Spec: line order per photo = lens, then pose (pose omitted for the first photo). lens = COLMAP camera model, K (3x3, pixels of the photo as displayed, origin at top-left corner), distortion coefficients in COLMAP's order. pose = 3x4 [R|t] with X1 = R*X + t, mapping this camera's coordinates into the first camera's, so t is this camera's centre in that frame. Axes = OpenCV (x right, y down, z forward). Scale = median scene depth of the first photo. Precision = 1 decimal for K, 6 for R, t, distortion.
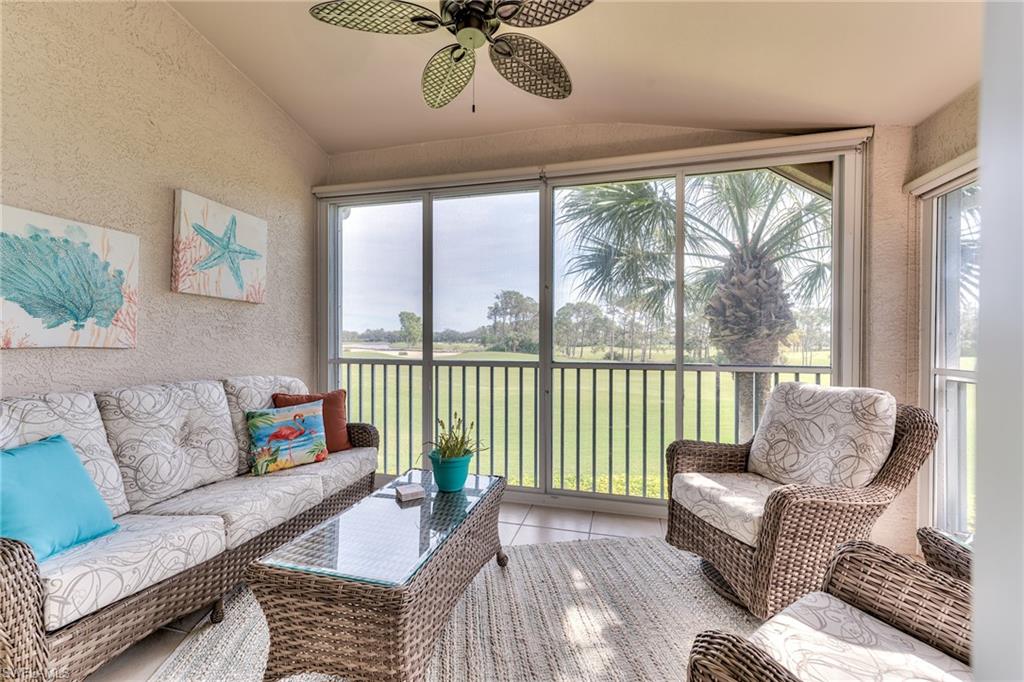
lens RADIAL K [[407.9, 0, 512.2], [0, 407.9, 340.9], [0, 0, 1]] dist [0.010771, -0.002901]
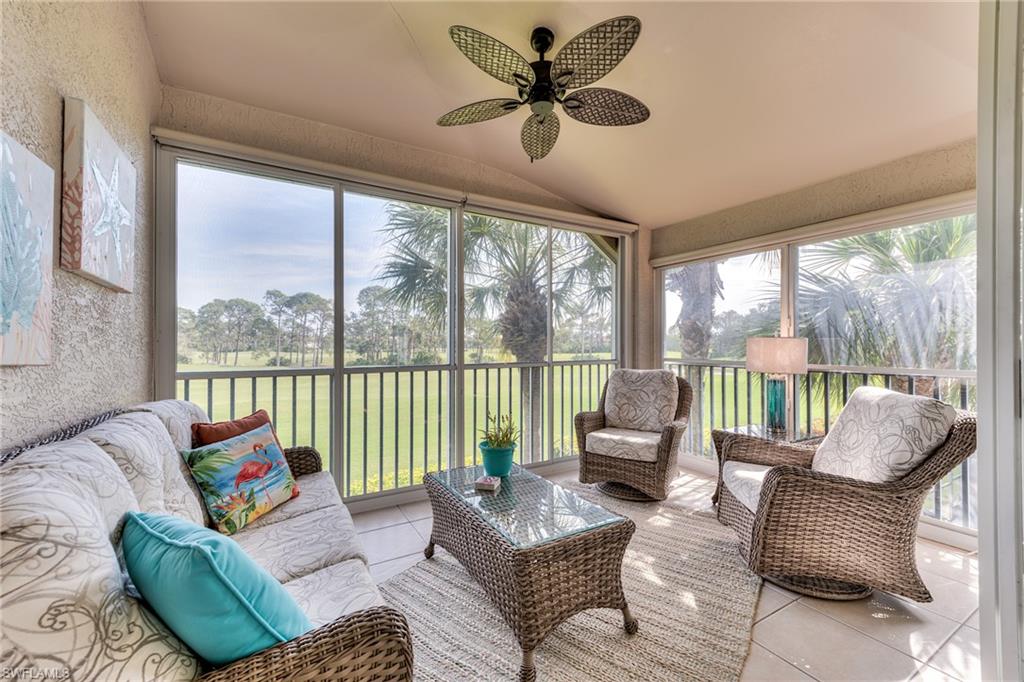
lens RADIAL K [[407.9, 0, 509.8], [0, 407.9, 340.8], [0, 0, 1]] dist [0.010771, -0.002901]
pose [[0.712096, -0.000486, 0.702082, -0.642067], [0.006753, 0.999958, -0.006157, -0.006299], [-0.702049, 0.009126, 0.712070, 0.104380]]
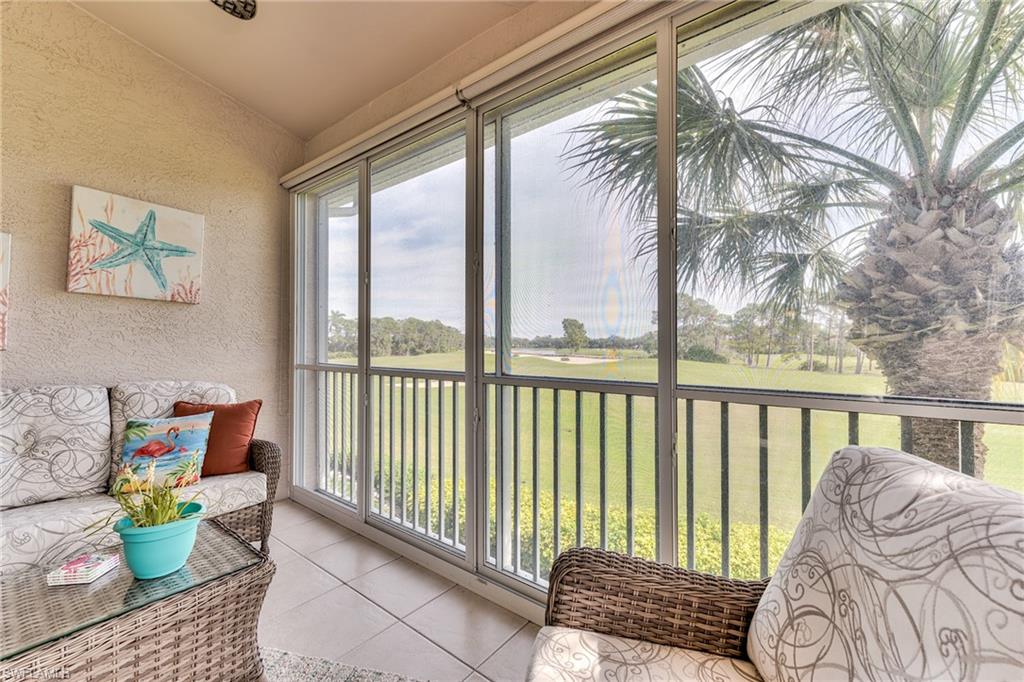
lens RADIAL K [[407.9, 0, 513.4], [0, 407.9, 341.2], [0, 0, 1]] dist [0.010771, -0.002901]
pose [[0.921272, -0.003658, -0.388901, 0.421036], [-0.002051, 0.999896, -0.014264, 0.006773], [0.388913, 0.013939, 0.921169, 0.422666]]
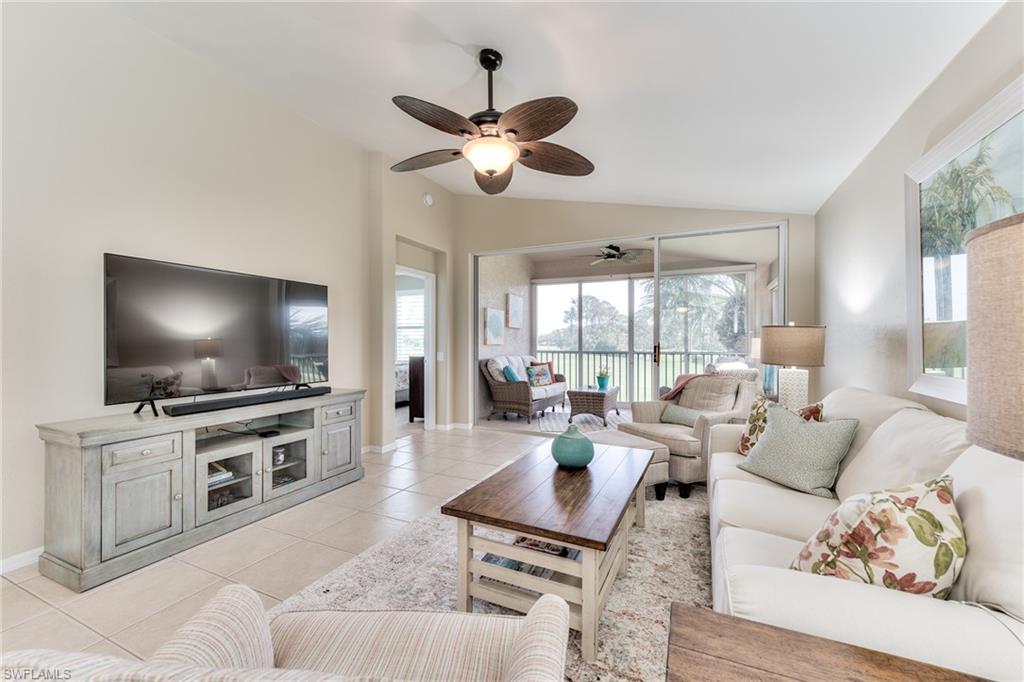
lens RADIAL K [[407.9, 0, 512.7], [0, 407.9, 340.7], [0, 0, 1]] dist [0.010771, -0.002901]
pose [[0.984395, -0.003873, -0.175929, -0.199585], [0.002507, 0.999965, -0.007988, 0.007912], [0.175954, 0.007422, 0.984370, -1.643770]]
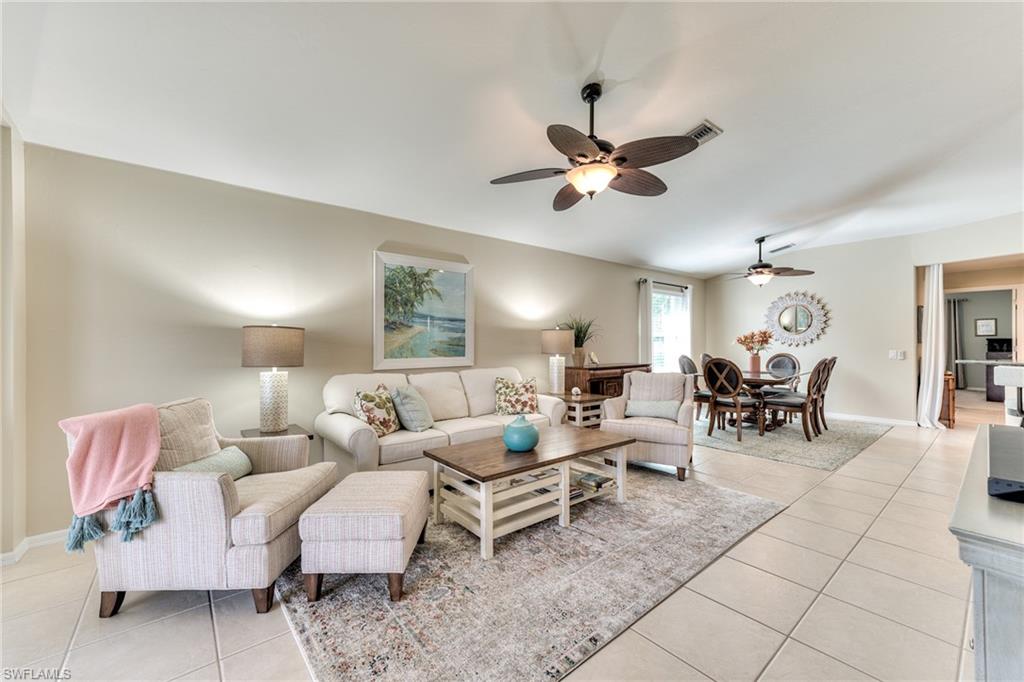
lens RADIAL K [[407.9, 0, 509.1], [0, 407.9, 340.9], [0, 0, 1]] dist [0.010771, -0.002901]
pose [[-0.810937, -0.000498, 0.585133, -0.761325], [0.002894, 0.999984, 0.004862, -0.006698], [-0.585126, 0.005636, -0.810923, -0.021852]]
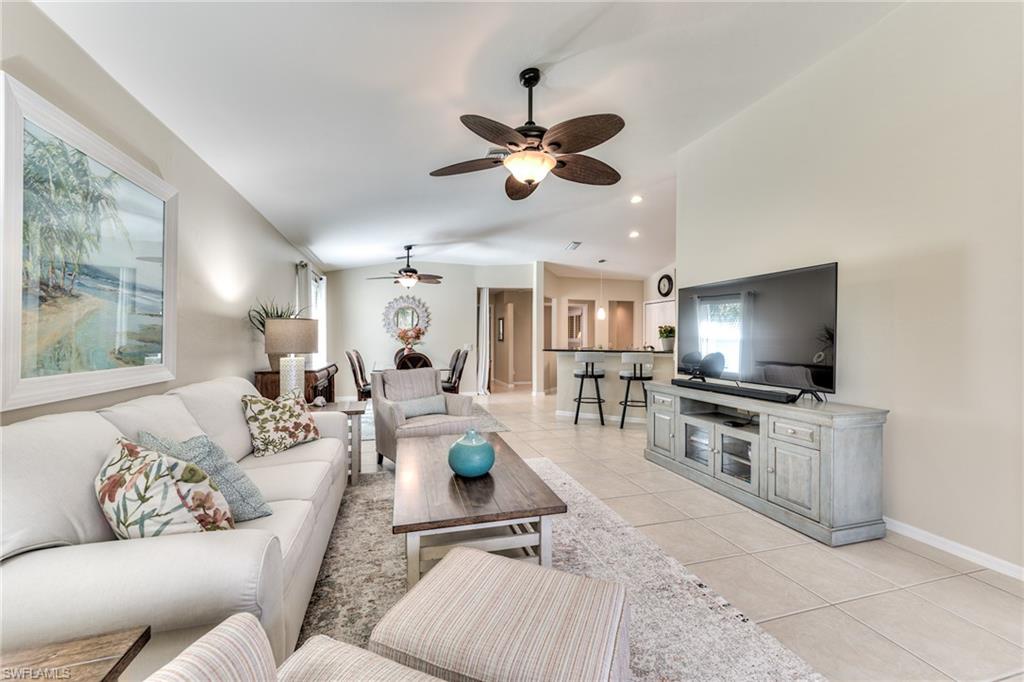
lens RADIAL K [[407.9, 0, 516.4], [0, 407.9, 341.0], [0, 0, 1]] dist [0.010771, -0.002901]
pose [[-0.853686, -0.003925, -0.520774, 0.095631], [-0.010661, 0.999894, 0.009940, 0.000739], [0.520679, 0.014038, -0.853637, -0.131981]]
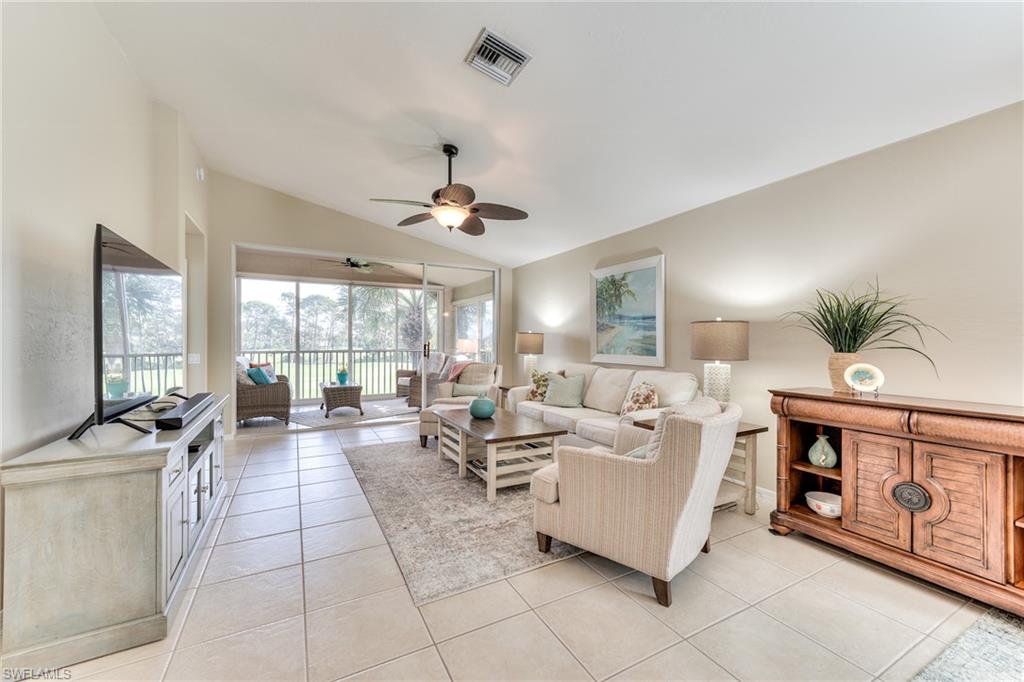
lens RADIAL K [[407.9, 0, 515.1], [0, 407.9, 341.7], [0, 0, 1]] dist [0.010771, -0.002901]
pose [[0.725871, -0.003591, 0.687822, -1.058297], [0.005722, 0.999983, -0.000819, 0.006390], [-0.687807, 0.004530, 0.725879, -1.850447]]
